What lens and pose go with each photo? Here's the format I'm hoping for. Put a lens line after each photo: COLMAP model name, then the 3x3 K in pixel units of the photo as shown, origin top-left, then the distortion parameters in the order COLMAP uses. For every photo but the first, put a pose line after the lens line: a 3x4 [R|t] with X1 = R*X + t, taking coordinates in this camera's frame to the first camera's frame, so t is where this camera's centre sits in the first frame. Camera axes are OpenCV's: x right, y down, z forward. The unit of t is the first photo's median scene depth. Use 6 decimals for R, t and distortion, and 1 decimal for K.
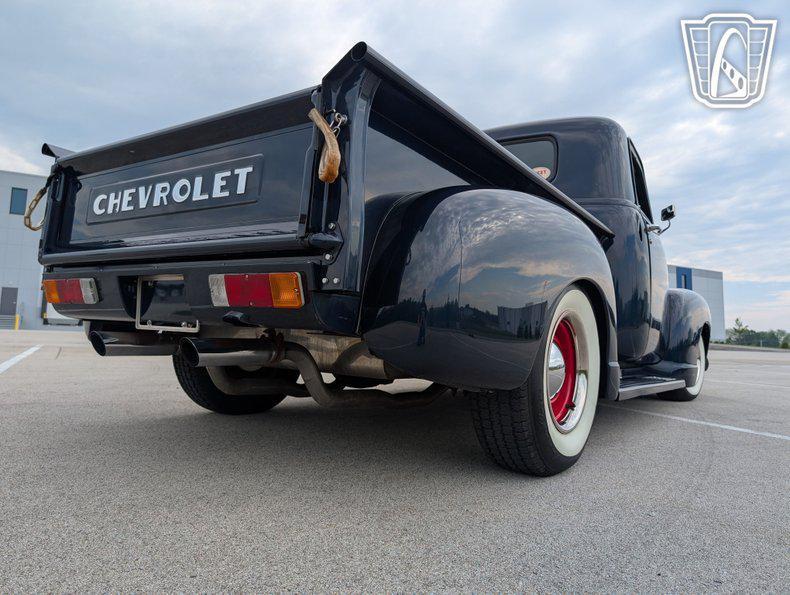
lens RADIAL K [[572.7, 0, 399.2], [0, 572.7, 287.5], [0, 0, 1]] dist [0.007791, -0.007444]
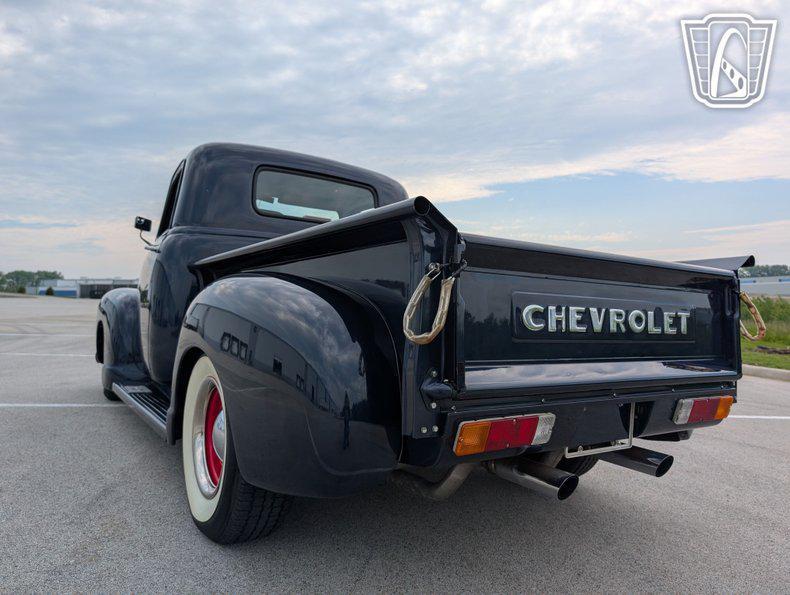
lens RADIAL K [[569.5, 0, 402.6], [0, 569.5, 290.1], [0, 0, 1]] dist [0.023480, -0.015154]
pose [[0.353583, -0.003640, 0.935396, -1.418867], [-0.096848, 0.994476, 0.040478, -0.208706], [-0.930376, -0.104904, 0.351278, 0.958221]]
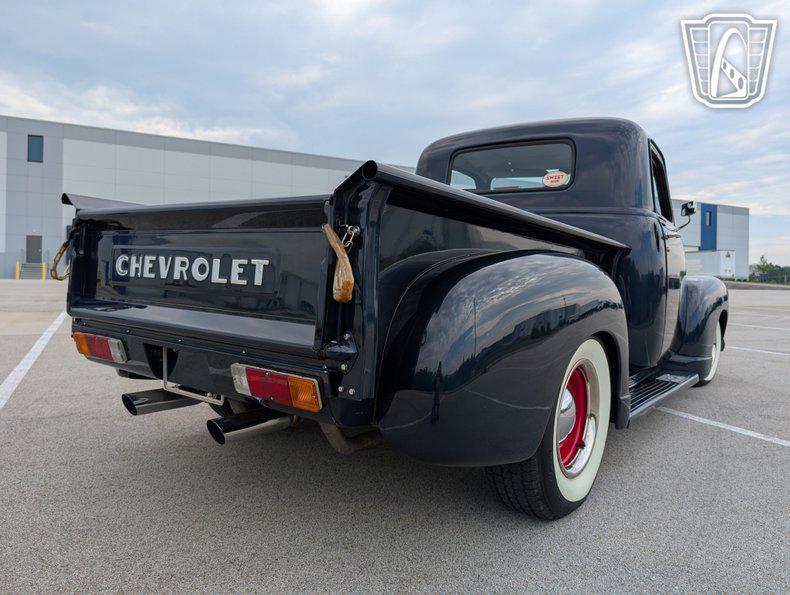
lens RADIAL K [[572.7, 0, 401.3], [0, 572.7, 286.1], [0, 0, 1]] dist [0.007791, -0.007444]
pose [[0.999515, -0.010505, -0.029327, 0.008836], [0.013524, 0.994407, 0.104745, -0.222577], [0.028063, -0.105091, 0.994067, -0.012969]]
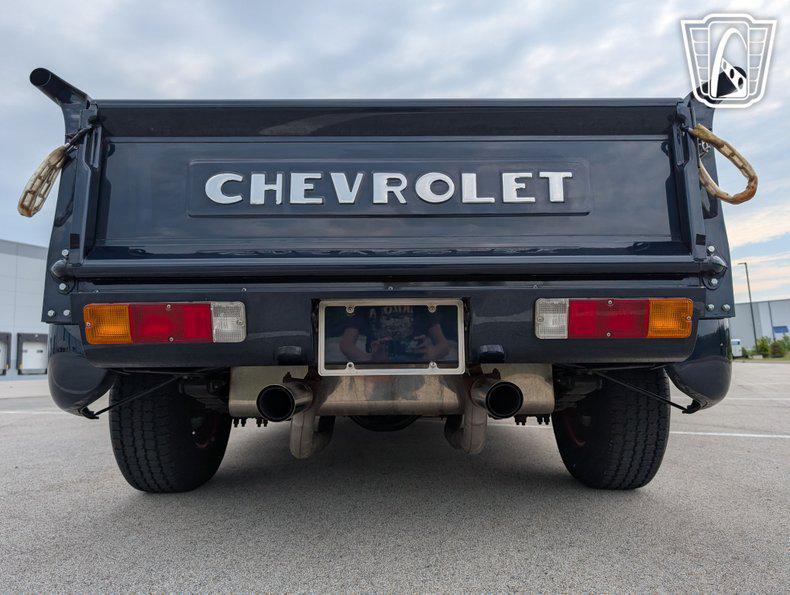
lens RADIAL K [[500.9, 0, 388.8], [0, 500.9, 308.3], [0, 0, 1]] dist [0.024613, -0.009988]
pose [[0.809556, 0.012075, 0.586919, -0.752371], [0.004184, 0.999644, -0.026337, 0.007187], [-0.587028, 0.023777, 0.809217, 0.466105]]
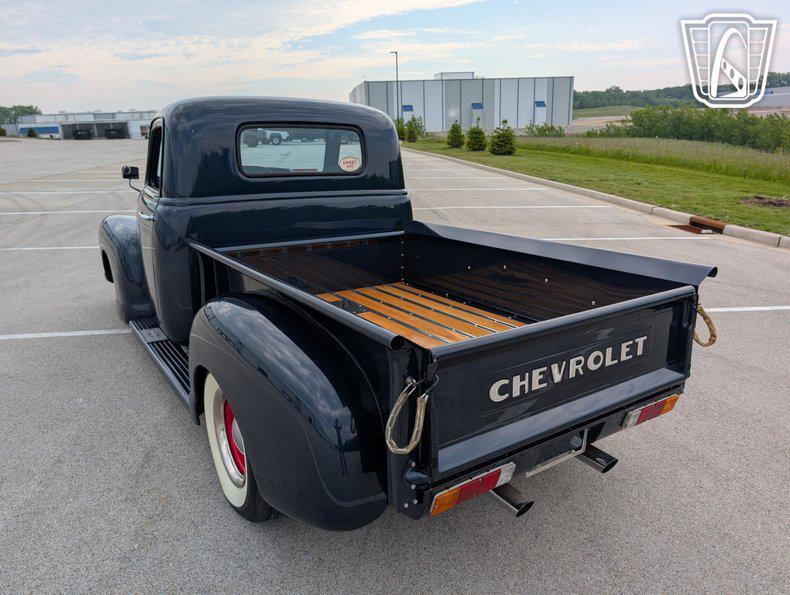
lens RADIAL K [[569.5, 0, 398.2], [0, 569.5, 300.0], [0, 0, 1]] dist [0.023480, -0.015154]
pose [[0.353673, -0.305464, 0.884086, -1.440936], [-0.063973, 0.935061, 0.348668, -0.632757], [-0.933179, -0.179872, 0.311164, 0.956308]]
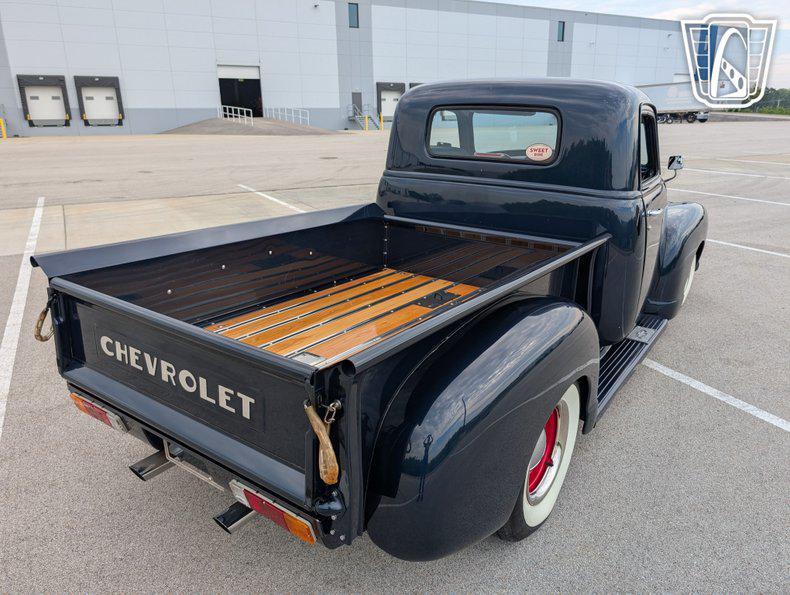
lens RADIAL K [[572.7, 0, 397.7], [0, 572.7, 291.2], [0, 0, 1]] dist [0.007791, -0.007444]
pose [[0.999160, -0.038264, -0.014677, 0.027967], [0.040968, 0.923105, 0.382358, -0.656871], [-0.001082, -0.382639, 0.923897, 0.077077]]
